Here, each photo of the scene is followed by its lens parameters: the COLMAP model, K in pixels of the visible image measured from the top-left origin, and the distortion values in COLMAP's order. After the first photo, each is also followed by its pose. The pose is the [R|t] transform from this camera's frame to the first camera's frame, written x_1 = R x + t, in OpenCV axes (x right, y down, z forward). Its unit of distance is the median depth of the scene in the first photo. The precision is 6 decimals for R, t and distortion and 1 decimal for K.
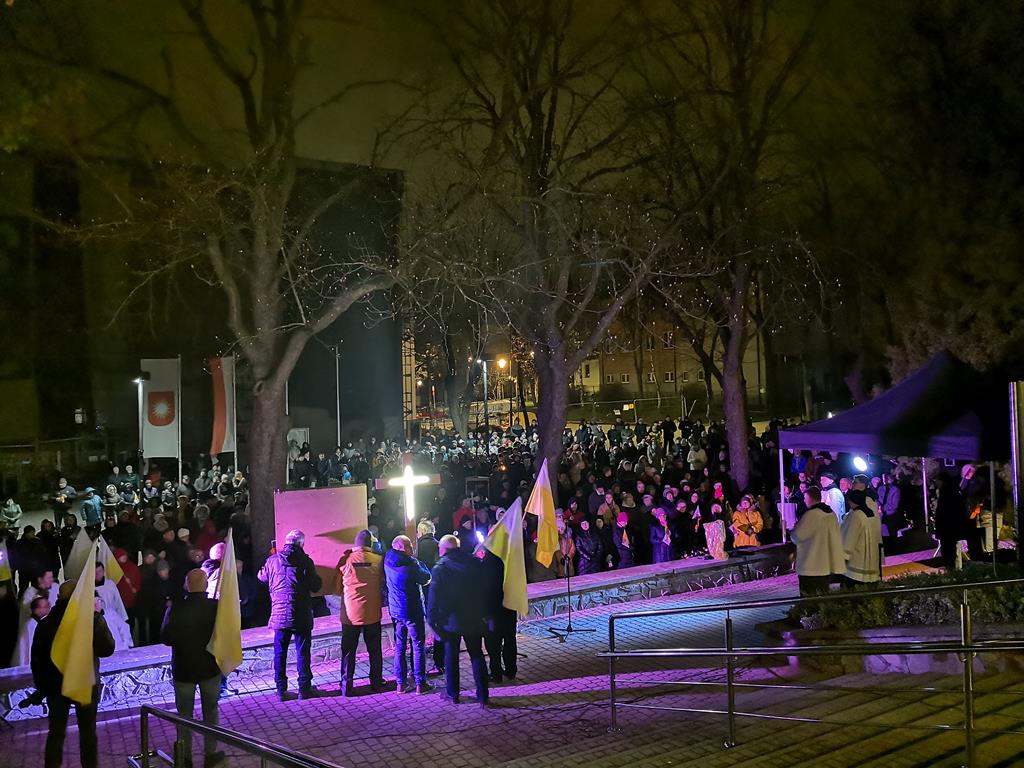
lens RADIAL K [[805.8, 0, 483.2], [0, 805.8, 384.0], [0, 0, 1]] dist [-0.012584, -0.010826]
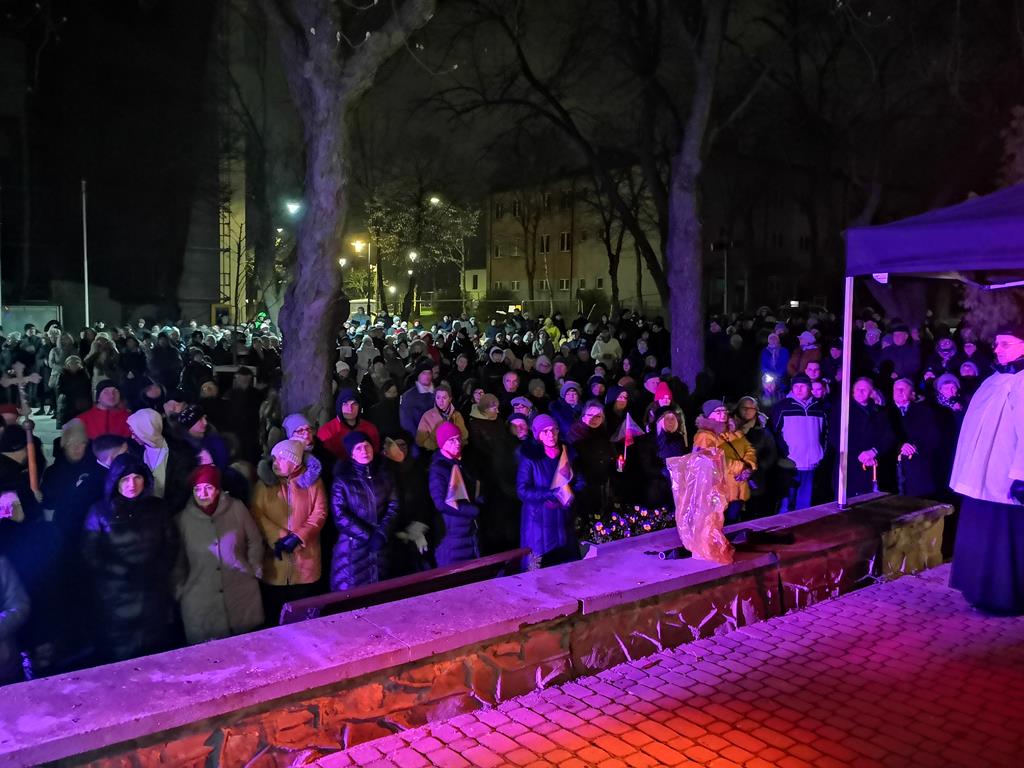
lens RADIAL K [[832.8, 0, 510.7], [0, 832.8, 364.2], [0, 0, 1]] dist [0.065325, -0.098194]
pose [[0.985348, 0.033380, 0.167258, 0.129935], [-0.044826, 0.996869, 0.065131, 0.101211], [-0.164560, -0.071674, 0.983760, 0.586418]]
